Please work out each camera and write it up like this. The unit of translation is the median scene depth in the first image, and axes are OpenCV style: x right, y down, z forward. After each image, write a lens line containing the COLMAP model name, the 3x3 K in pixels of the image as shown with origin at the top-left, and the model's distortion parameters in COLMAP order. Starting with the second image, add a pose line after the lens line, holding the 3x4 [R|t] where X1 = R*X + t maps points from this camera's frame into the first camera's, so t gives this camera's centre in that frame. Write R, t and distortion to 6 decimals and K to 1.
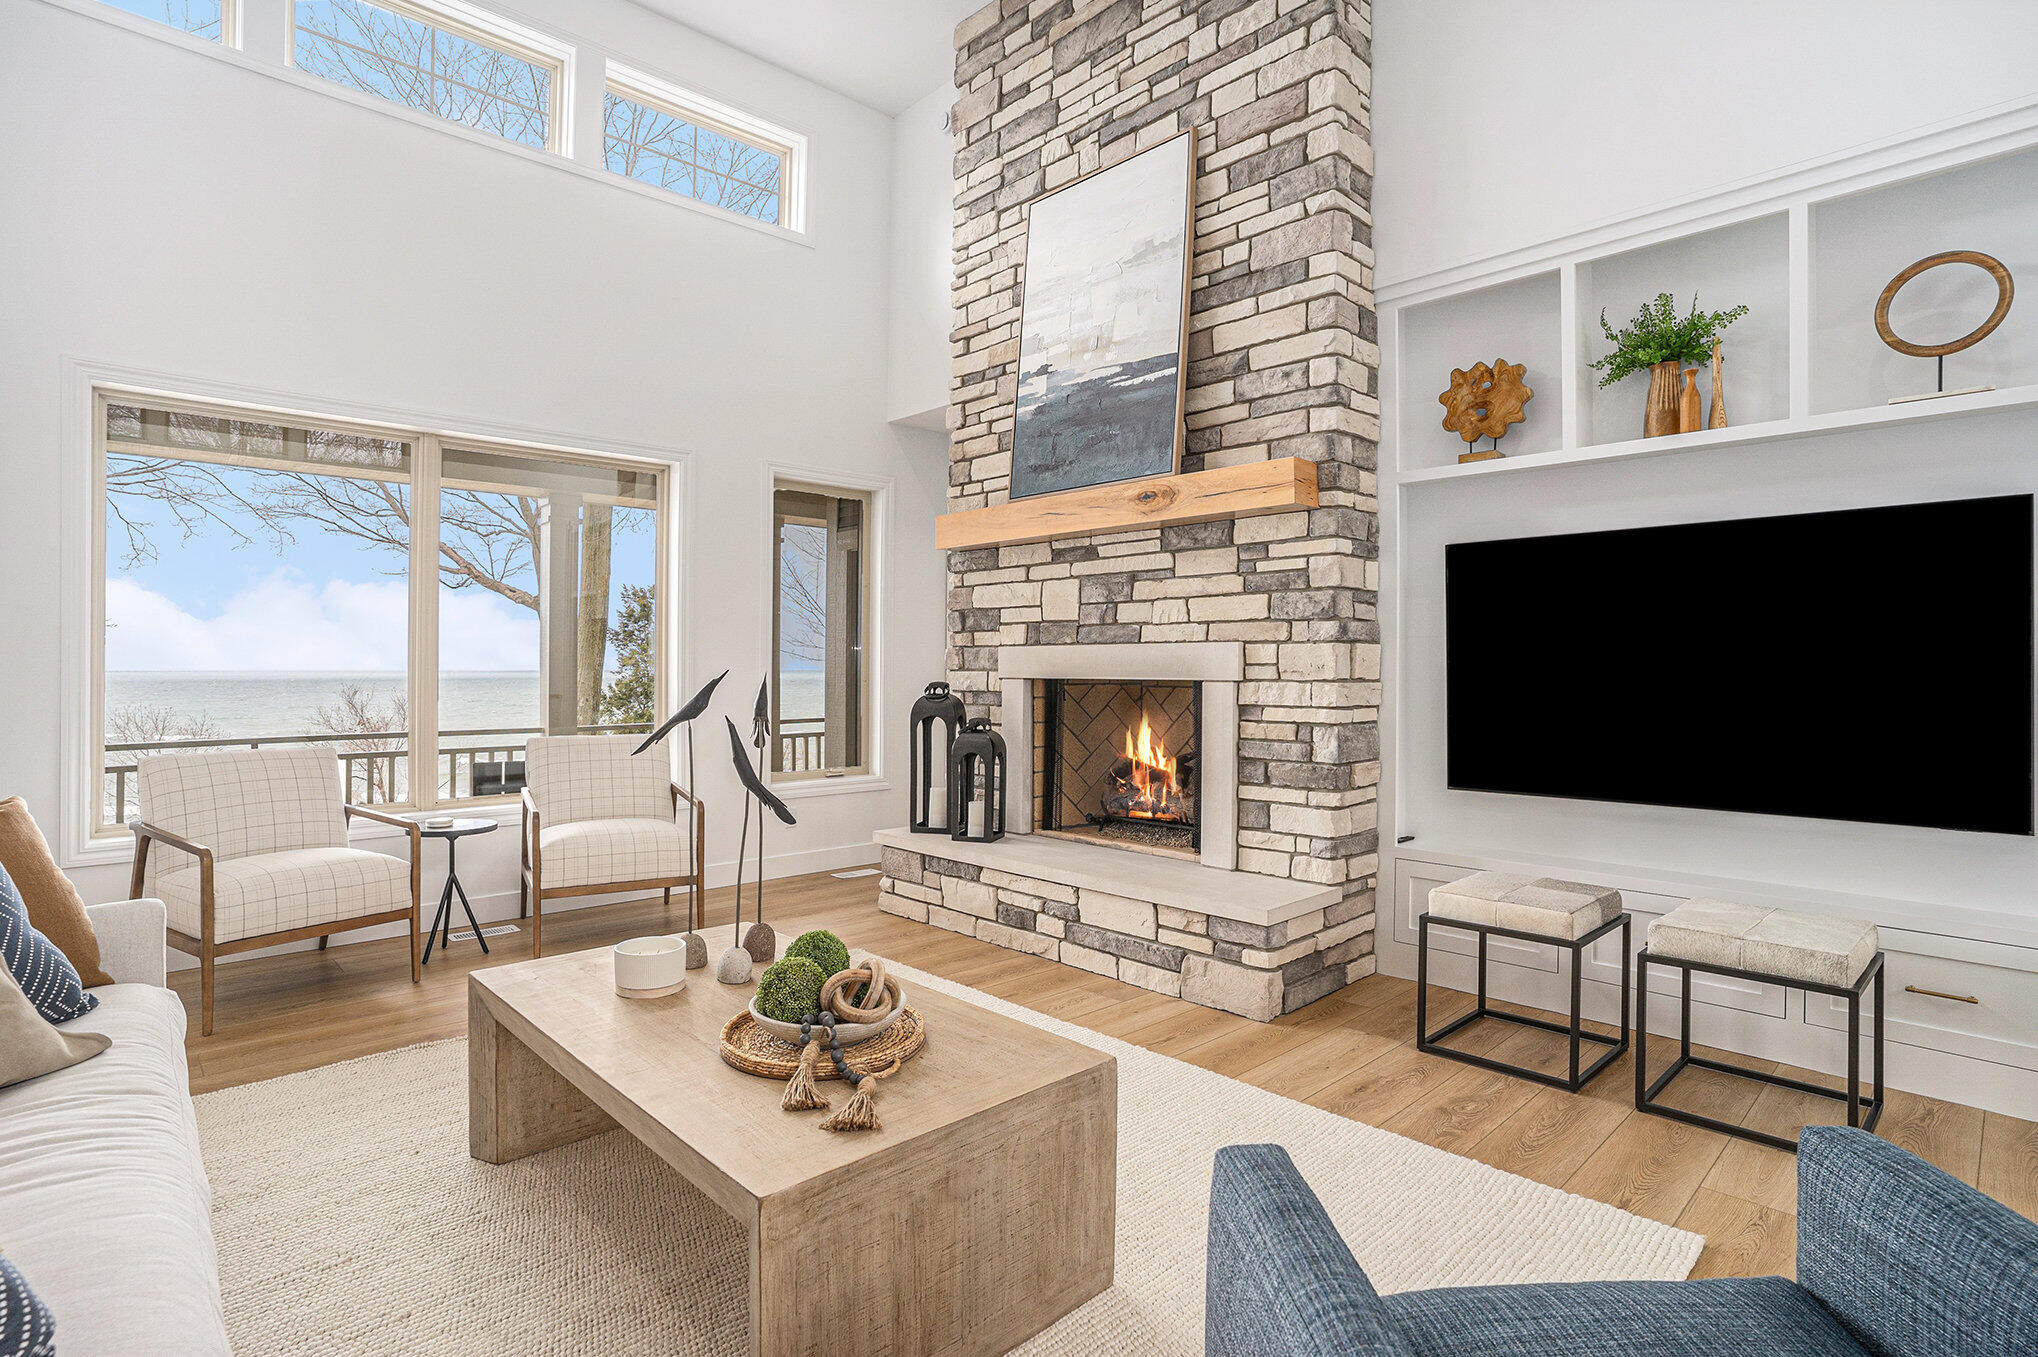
lens RADIAL K [[988.7, 0, 1022.0], [0, 988.7, 656.5], [0, 0, 1]] dist [-0.052167, 0.017908]
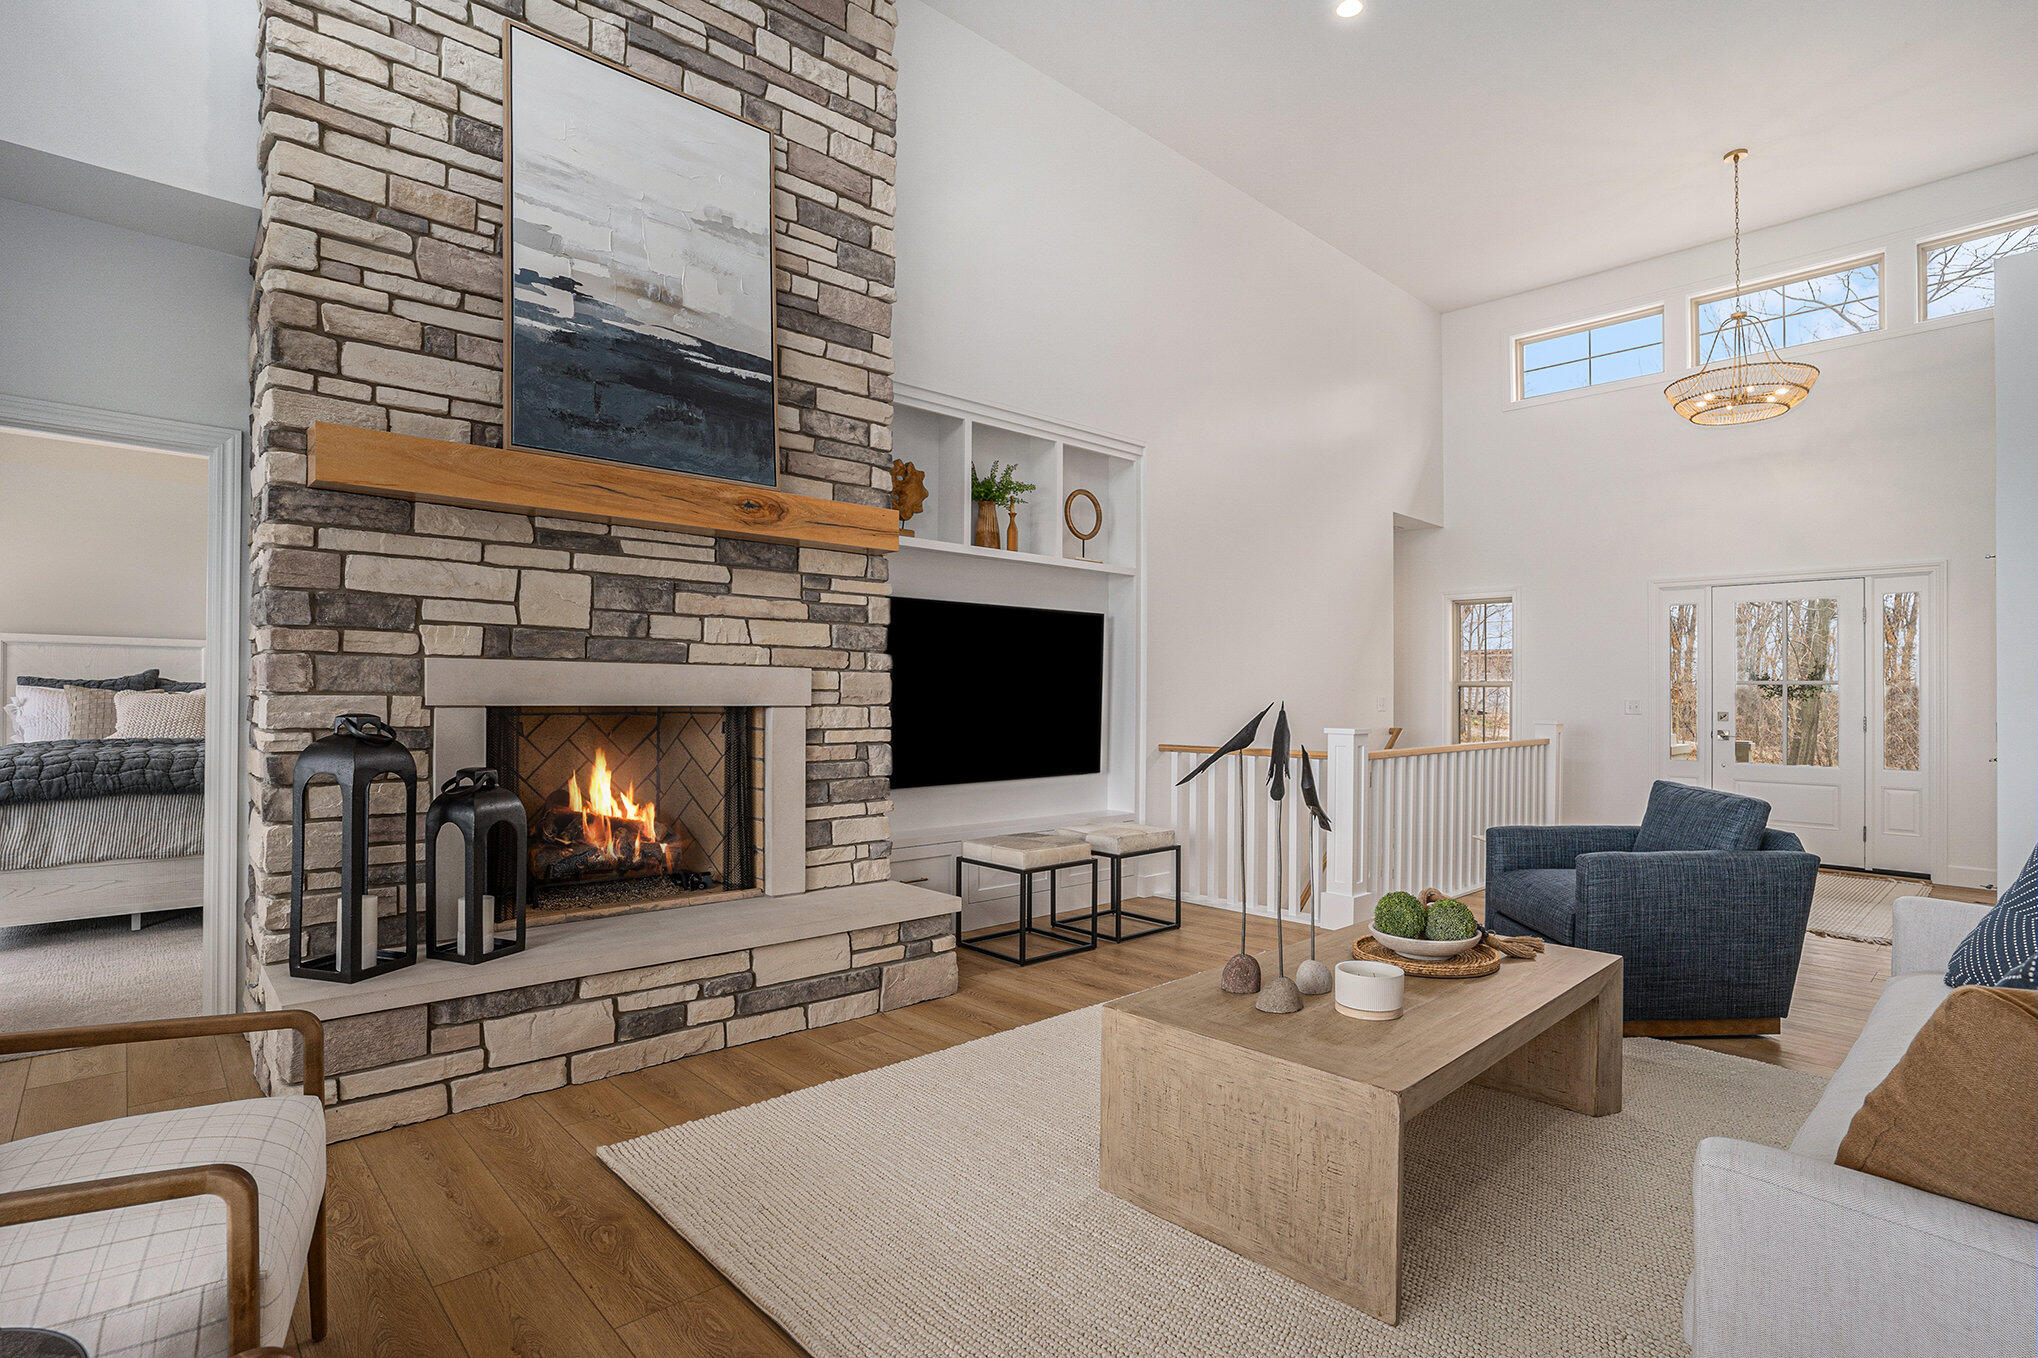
lens RADIAL K [[988.7, 0, 1025.9], [0, 988.7, 669.9], [0, 0, 1]] dist [-0.052167, 0.017908]
pose [[0.039126, 0.024695, 0.998929, -0.773652], [-0.020001, 0.999514, -0.023926, 0.006869], [-0.999034, -0.019043, 0.039601, 0.713091]]
